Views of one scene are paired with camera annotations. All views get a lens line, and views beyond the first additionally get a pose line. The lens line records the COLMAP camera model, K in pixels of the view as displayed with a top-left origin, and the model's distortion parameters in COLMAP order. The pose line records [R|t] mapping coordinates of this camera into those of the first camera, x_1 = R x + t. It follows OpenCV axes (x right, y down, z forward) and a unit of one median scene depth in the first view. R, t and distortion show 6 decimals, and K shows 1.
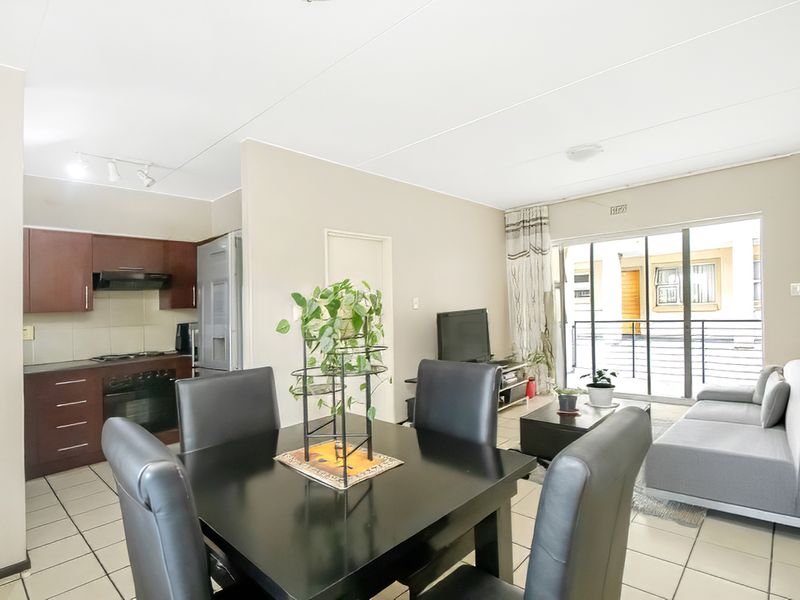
lens RADIAL K [[427.3, 0, 391.2], [0, 427.3, 305.0], [0, 0, 1]] dist [0.001687, -0.000937]
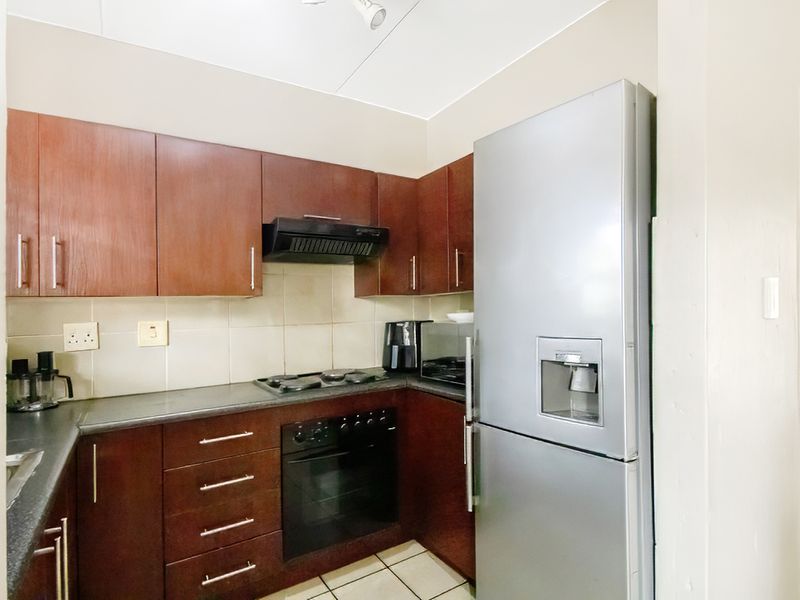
lens RADIAL K [[431.0, 0, 397.2], [0, 431.0, 313.3], [0, 0, 1]] dist [0.004565, 0.000624]
pose [[0.969495, 0.013775, -0.244722, -0.395312], [-0.009041, 0.999750, 0.020455, 0.023009], [0.244943, -0.017618, 0.969377, 0.509694]]
